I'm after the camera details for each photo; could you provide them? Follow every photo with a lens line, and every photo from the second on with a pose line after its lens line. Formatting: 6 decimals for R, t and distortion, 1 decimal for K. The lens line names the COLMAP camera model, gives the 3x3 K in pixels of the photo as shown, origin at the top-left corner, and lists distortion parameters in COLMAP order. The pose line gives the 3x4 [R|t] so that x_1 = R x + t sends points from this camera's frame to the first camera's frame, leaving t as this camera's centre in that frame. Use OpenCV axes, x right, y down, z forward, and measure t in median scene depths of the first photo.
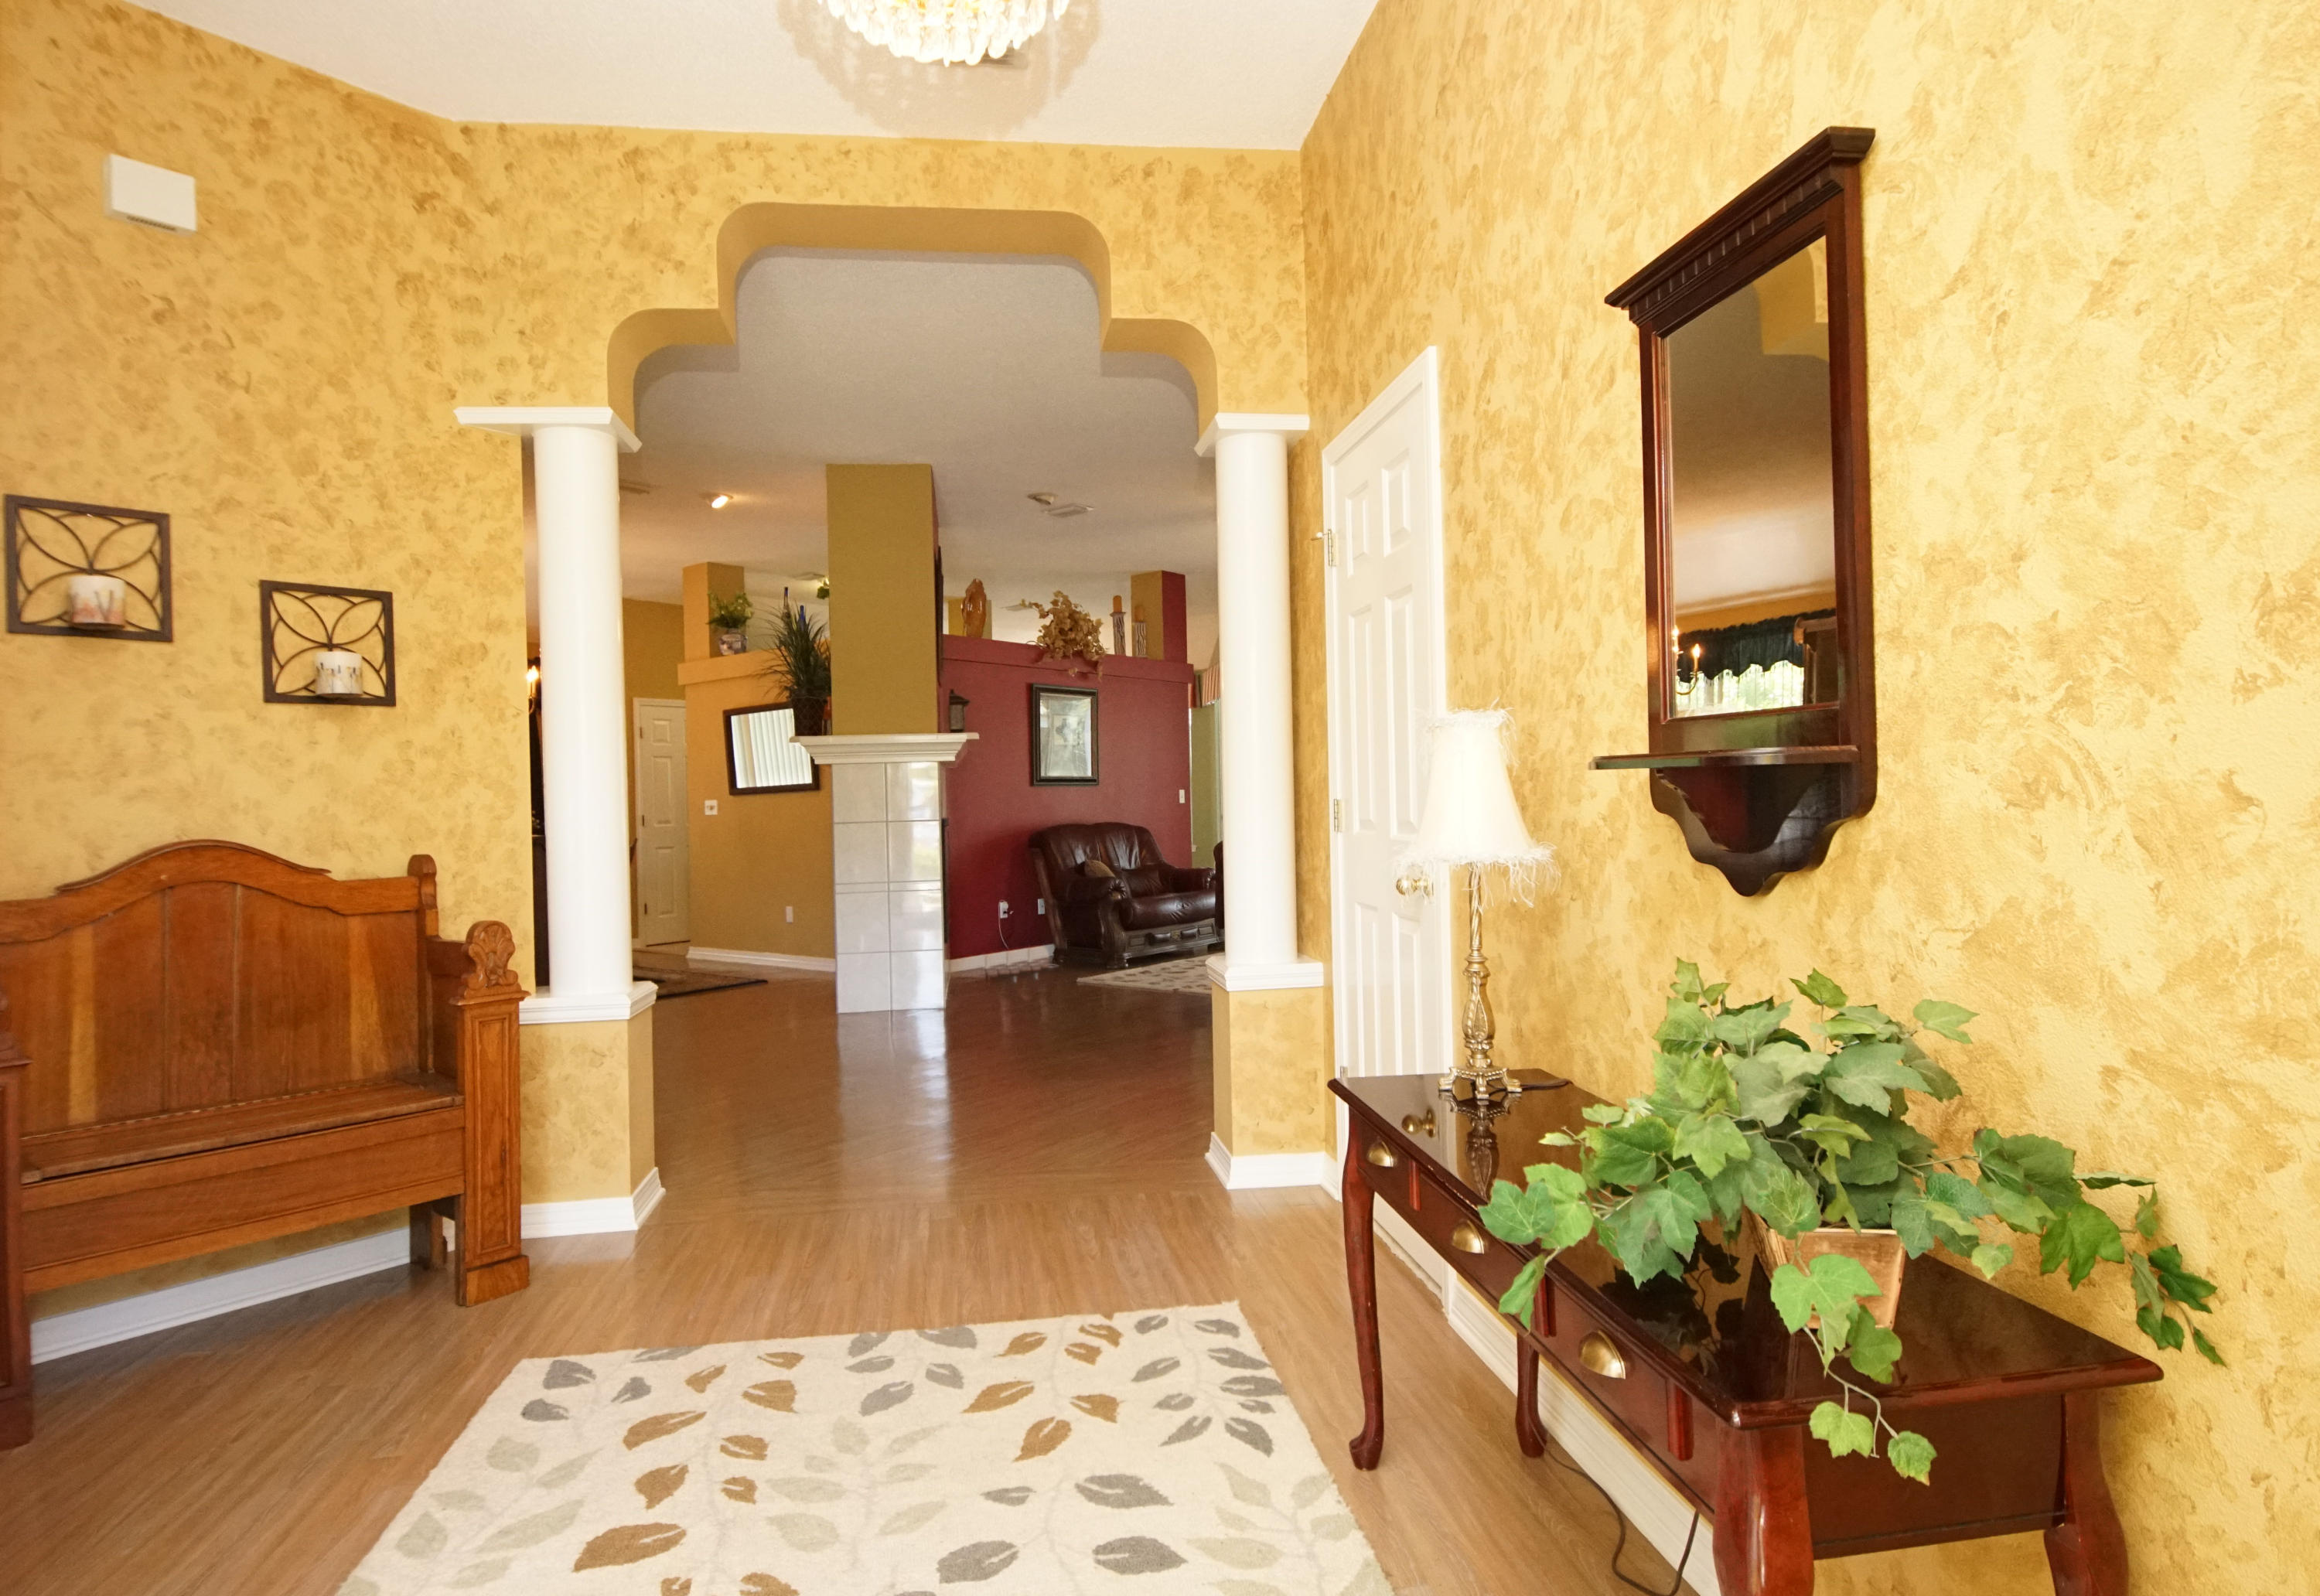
lens RADIAL K [[1276.3, 0, 1136.4], [0, 1276.3, 797.6], [0, 0, 1]] dist [-0.001126, -0.000716]
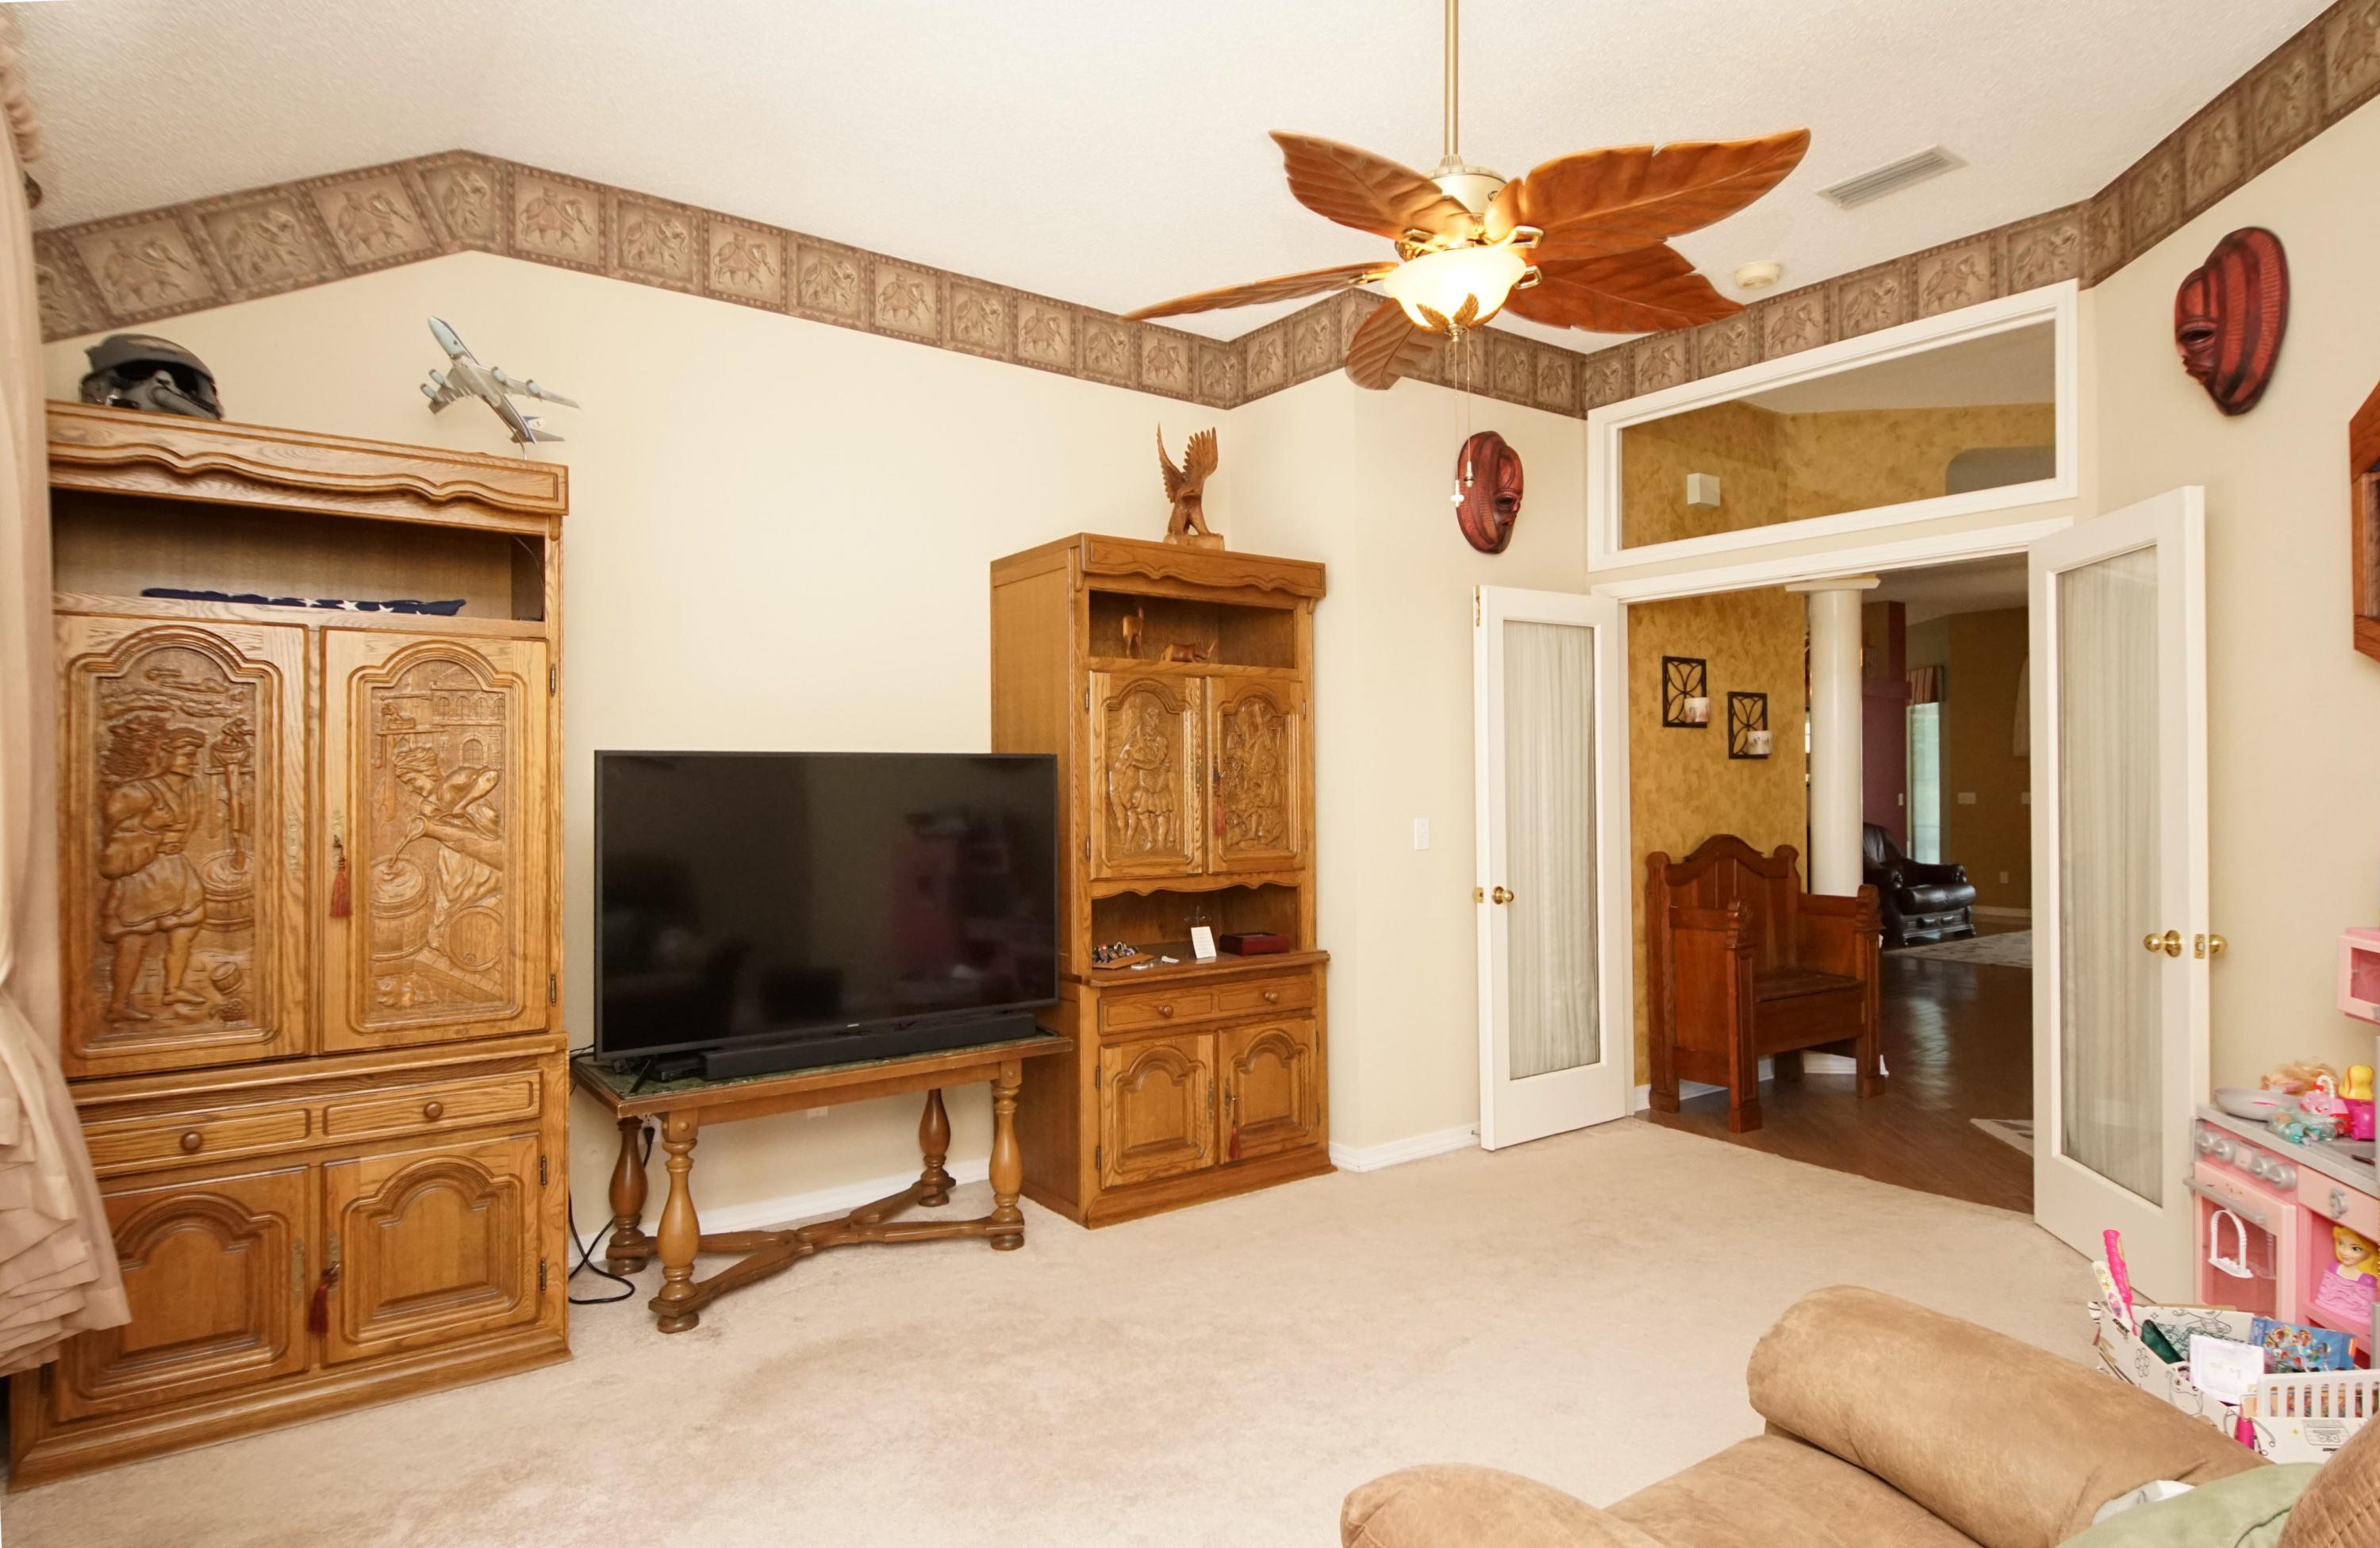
lens RADIAL K [[1317.5, 0, 1172.5], [0, 1317.5, 766.3], [0, 0, 1]] dist [0.047213, -0.051287]
pose [[0.966024, 0.019667, -0.257704, -0.334647], [-0.021573, 0.999757, -0.004570, -0.013068], [0.257552, 0.009974, 0.966213, -0.358851]]
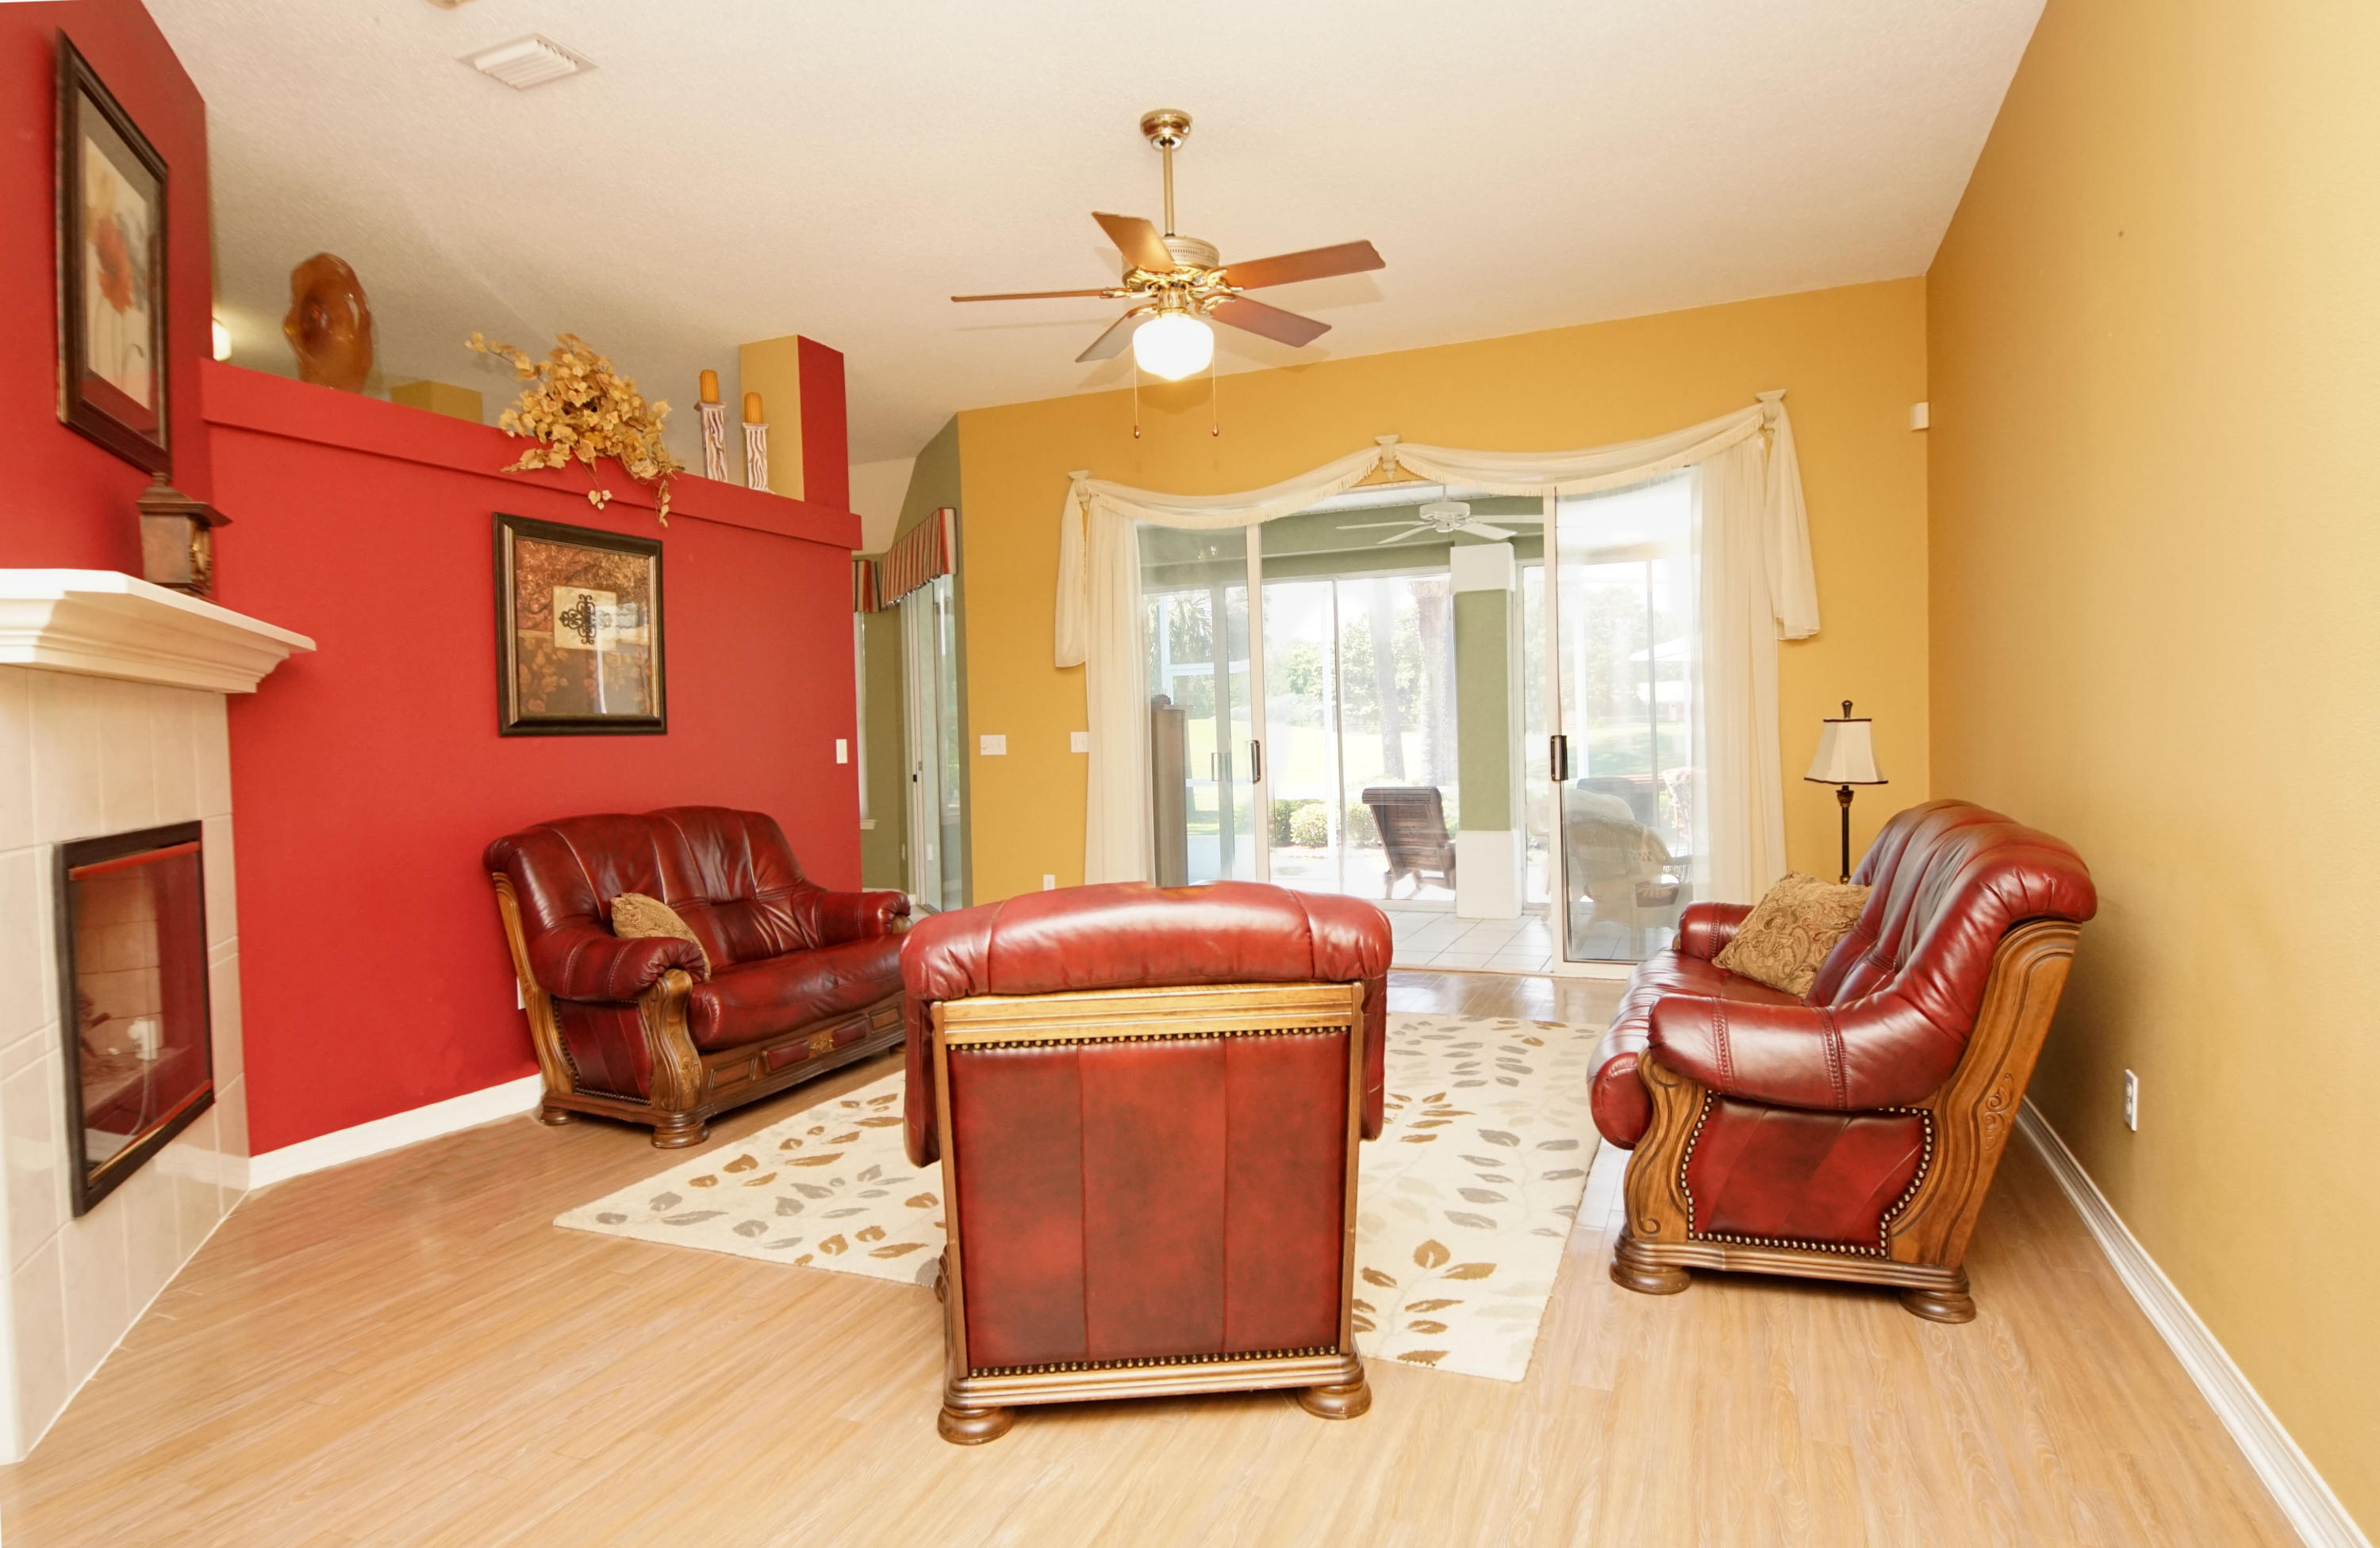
lens RADIAL K [[1317.5, 0, 1172.5], [0, 1317.5, 766.3], [0, 0, 1]] dist [0.047213, -0.051287]
pose [[0.965003, -0.007411, 0.262134, 0.028855], [0.002100, 0.999787, 0.020532, -0.007162], [-0.262231, -0.019263, 0.964813, 0.481221]]
